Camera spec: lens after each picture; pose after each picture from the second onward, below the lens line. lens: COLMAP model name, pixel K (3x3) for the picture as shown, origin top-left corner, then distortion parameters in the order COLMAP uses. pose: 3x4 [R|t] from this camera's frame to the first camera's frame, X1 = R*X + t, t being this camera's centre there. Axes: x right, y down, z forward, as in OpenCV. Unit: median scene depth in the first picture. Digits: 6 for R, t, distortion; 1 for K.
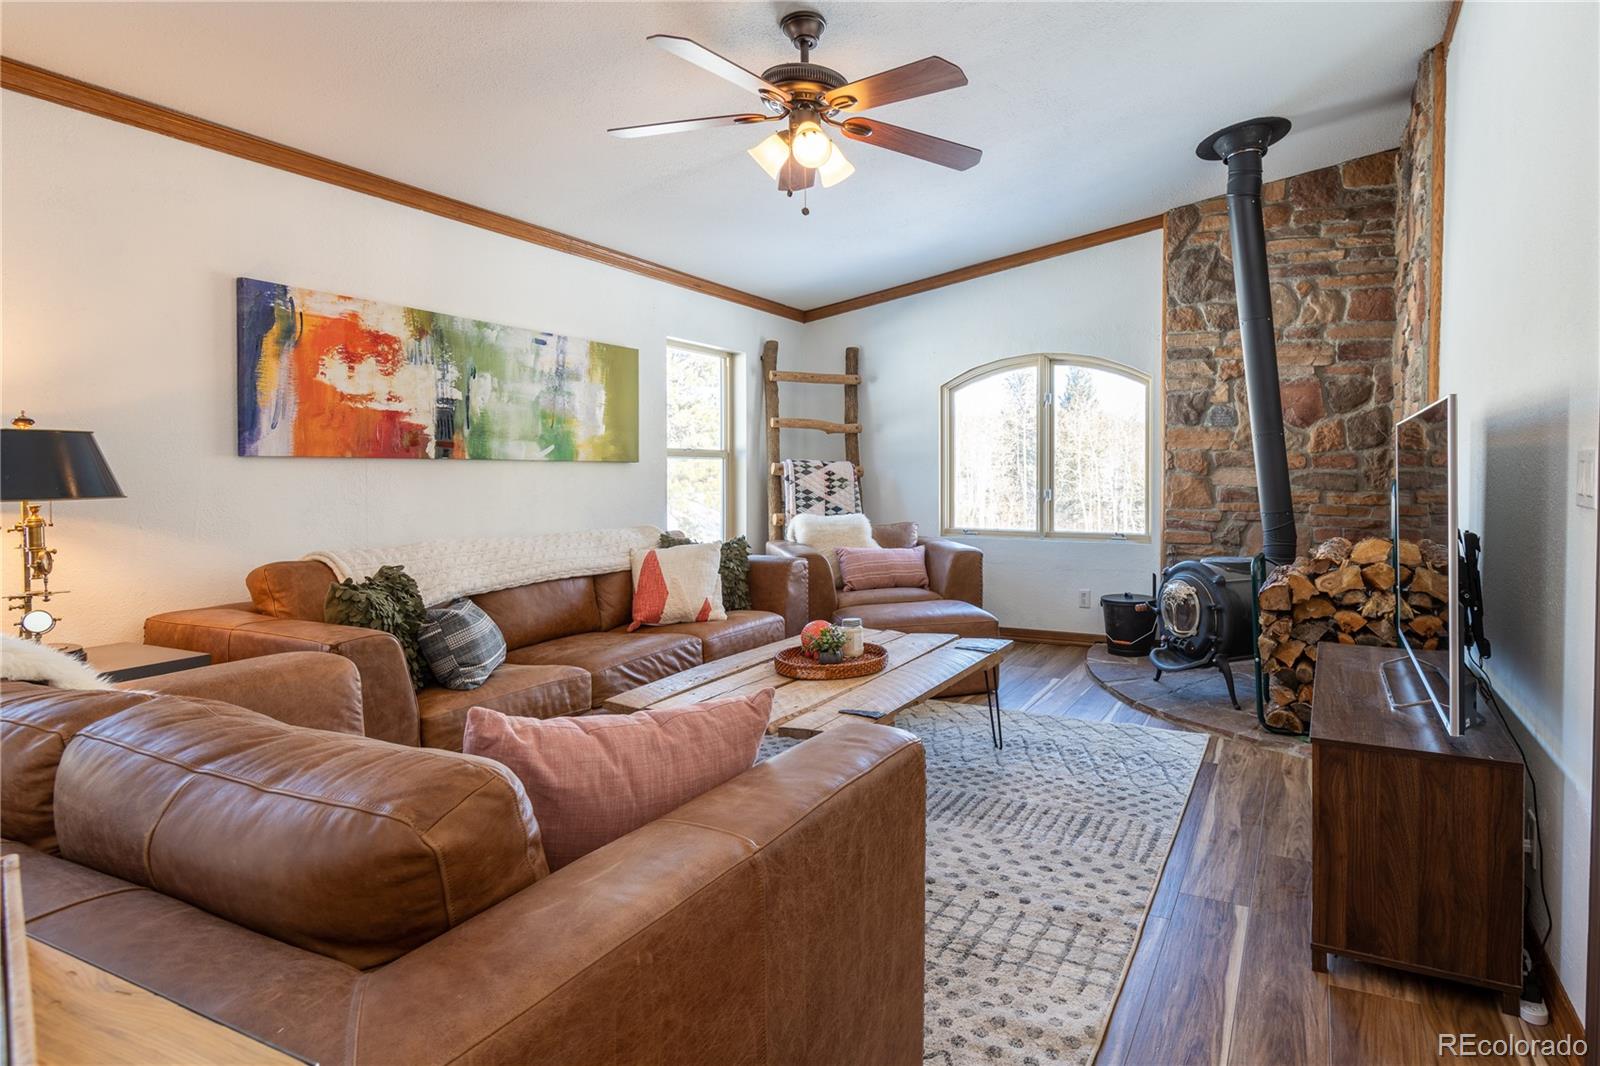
lens RADIAL K [[736.7, 0, 794.0], [0, 736.7, 476.3], [0, 0, 1]] dist [0.013613, -0.001415]
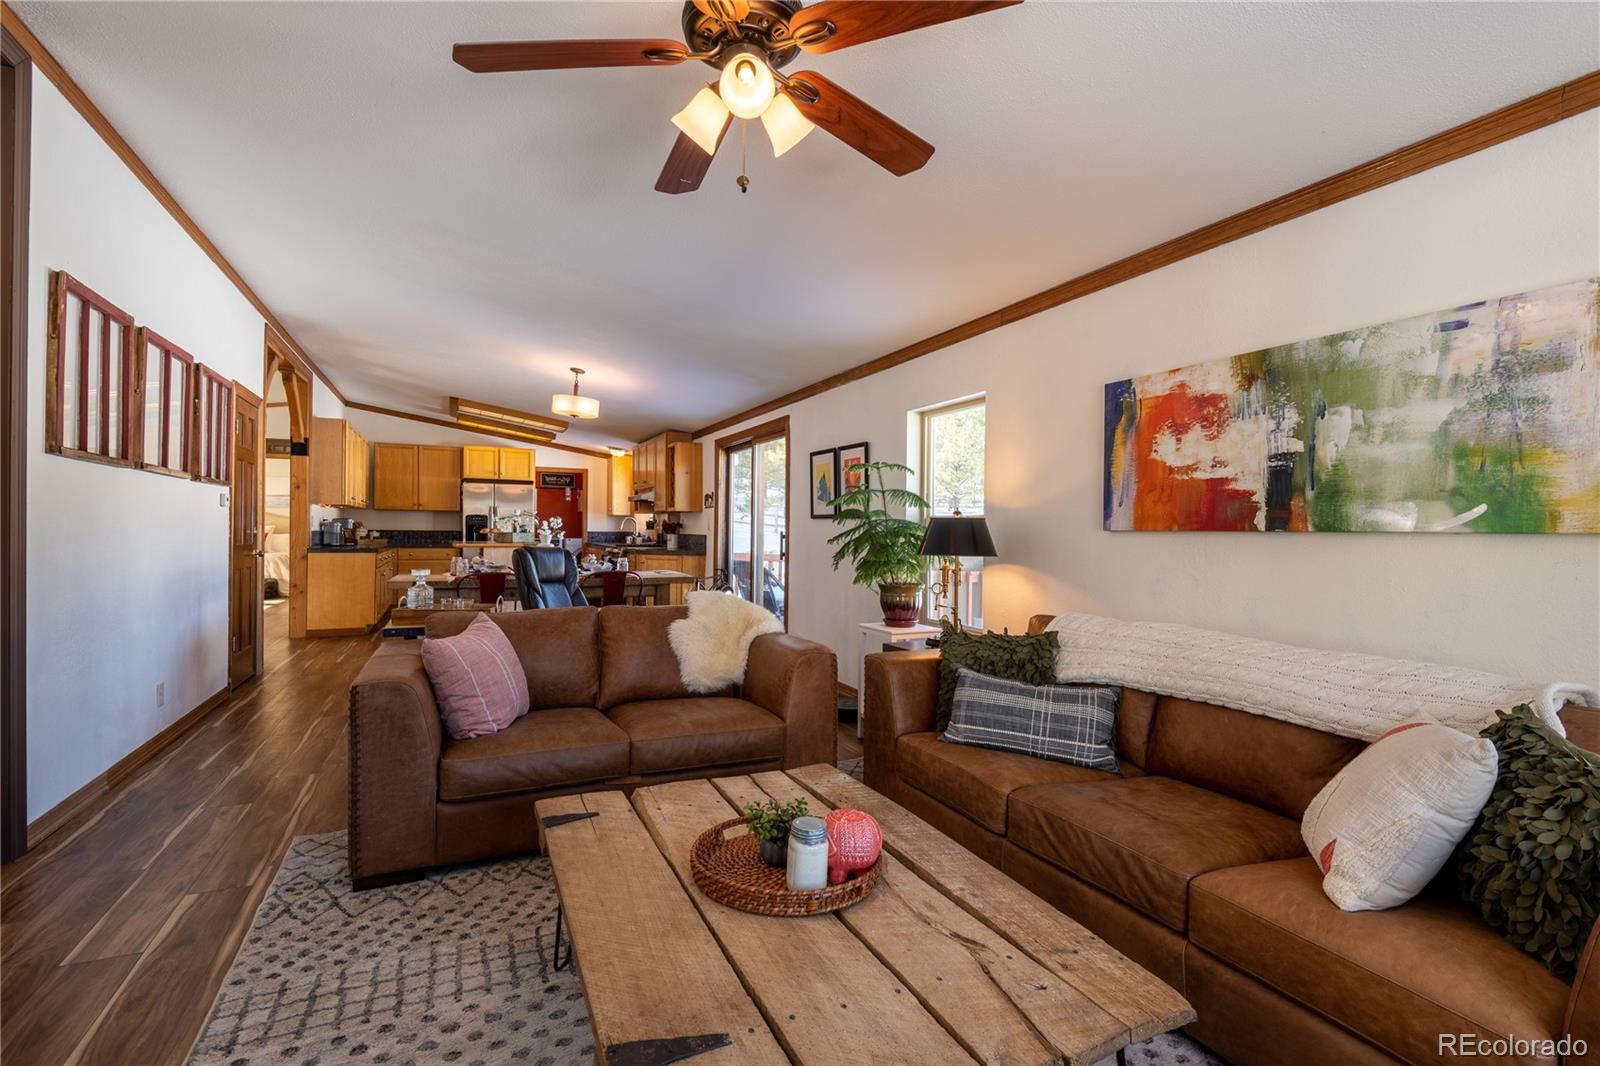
lens RADIAL K [[770.1, 0, 800.2], [0, 770.1, 531.0], [0, 0, 1]] dist [0.000291, 0.000026]
pose [[-0.519630, -0.008461, -0.854349, 0.490585], [-0.020347, 0.999790, 0.002474, -0.016269], [0.854149, 0.018669, -0.519693, 1.011346]]
